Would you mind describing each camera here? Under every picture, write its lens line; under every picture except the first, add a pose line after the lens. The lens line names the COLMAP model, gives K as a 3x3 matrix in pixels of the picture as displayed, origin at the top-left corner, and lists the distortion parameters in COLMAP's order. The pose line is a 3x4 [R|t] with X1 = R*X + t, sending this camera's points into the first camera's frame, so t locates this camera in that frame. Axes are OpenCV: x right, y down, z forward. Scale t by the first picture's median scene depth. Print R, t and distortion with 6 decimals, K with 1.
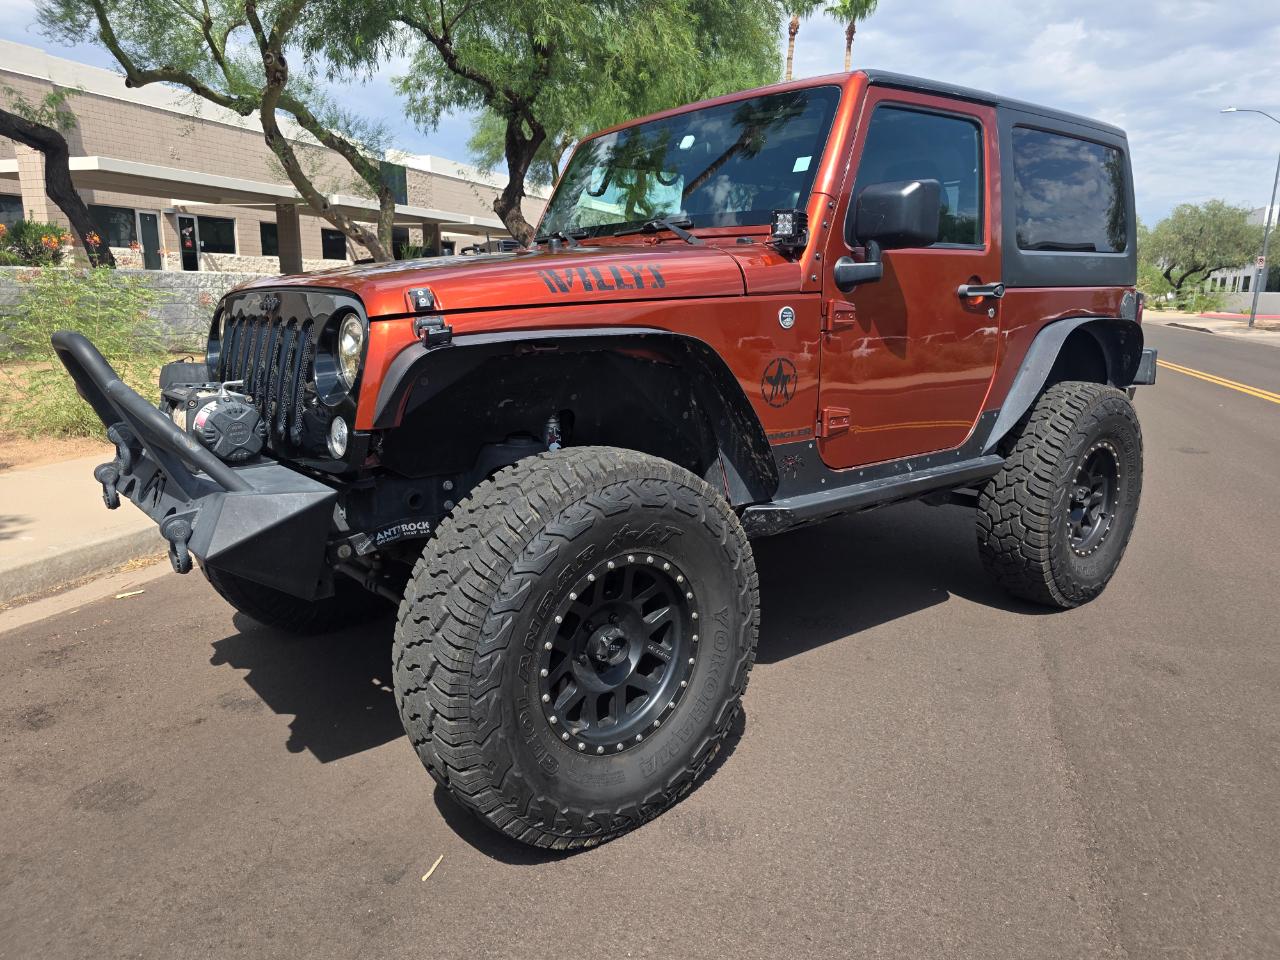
lens RADIAL K [[896.0, 0, 649.6], [0, 896.0, 475.3], [0, 0, 1]] dist [0.041128, -0.038130]
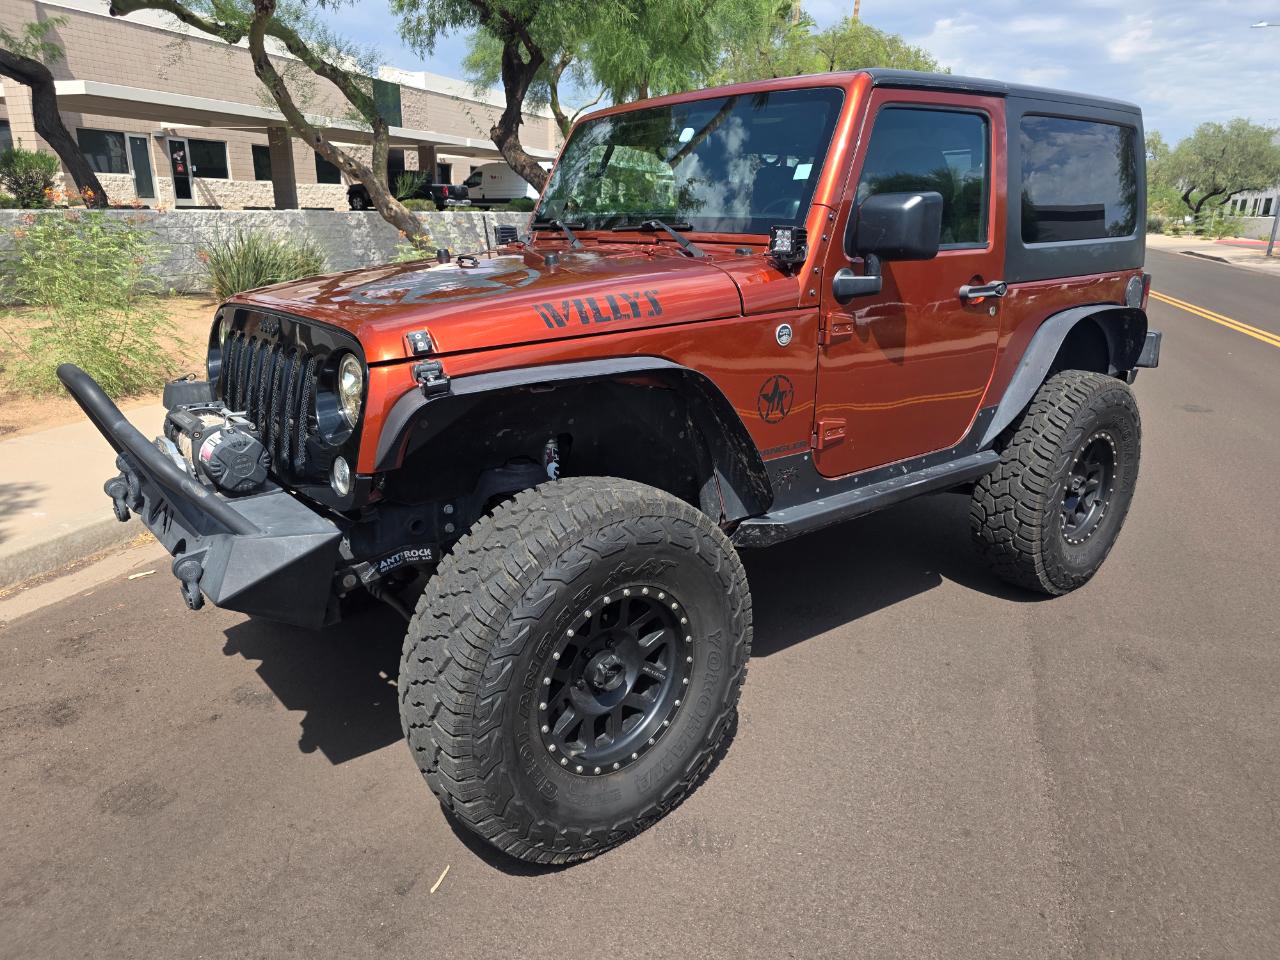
lens RADIAL K [[897.5, 0, 640.0], [0, 897.5, 480.0], [0, 0, 1]] dist [0.042751, -0.041068]
pose [[0.999925, 0.003726, -0.011693, 0.004791], [-0.002660, 0.995948, 0.089888, -0.102338], [0.011981, -0.089850, 0.995883, -0.013250]]
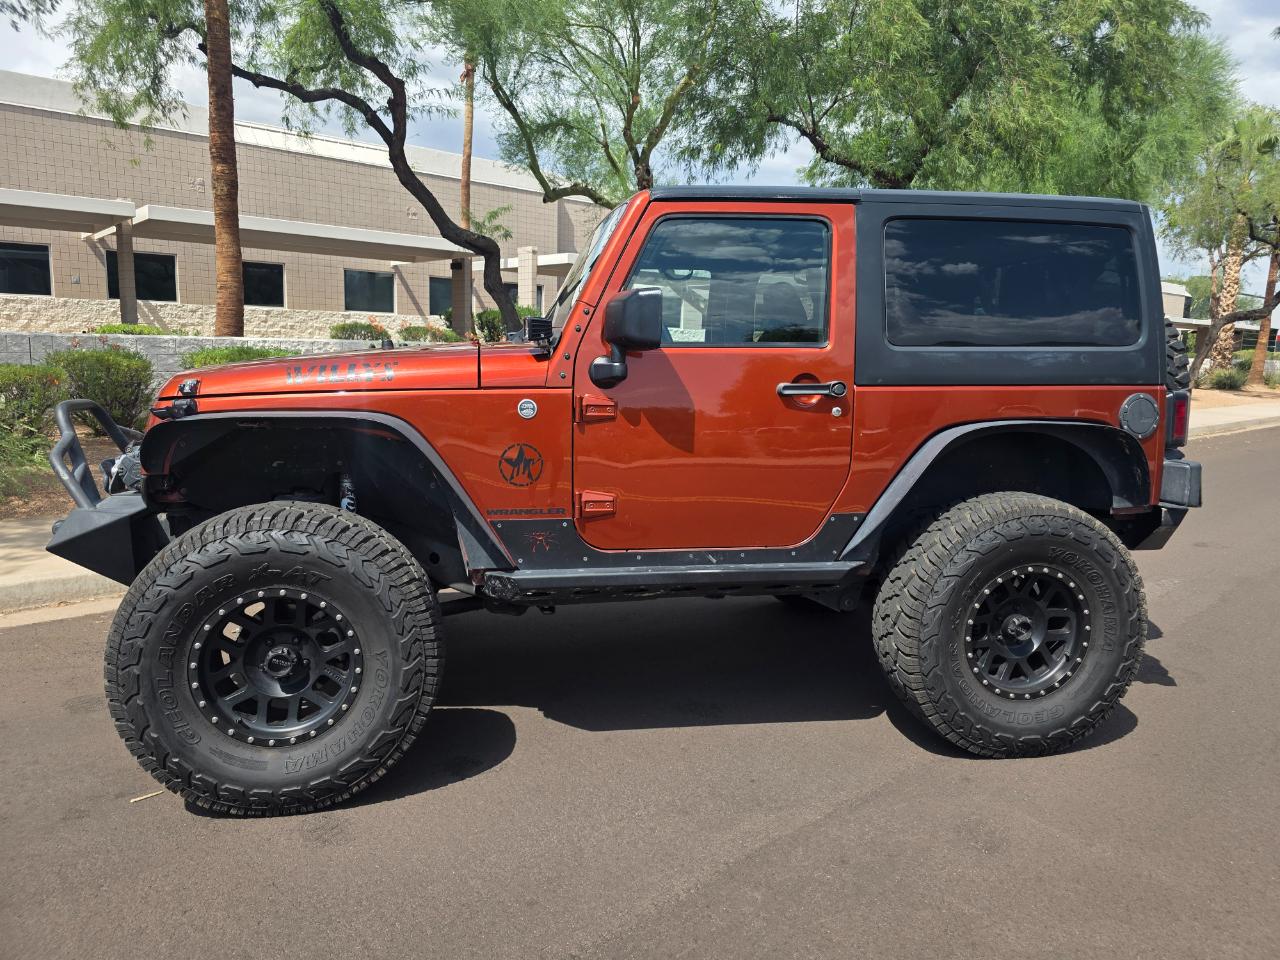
lens RADIAL K [[877.2, 0, 640.9], [0, 877.2, 444.1], [0, 0, 1]] dist [0.041670, -0.060077]
pose [[0.862538, 0.065522, -0.501732, 0.822193], [-0.115345, 0.990934, -0.068883, -0.069994], [0.492670, 0.117286, 0.862276, 0.116535]]
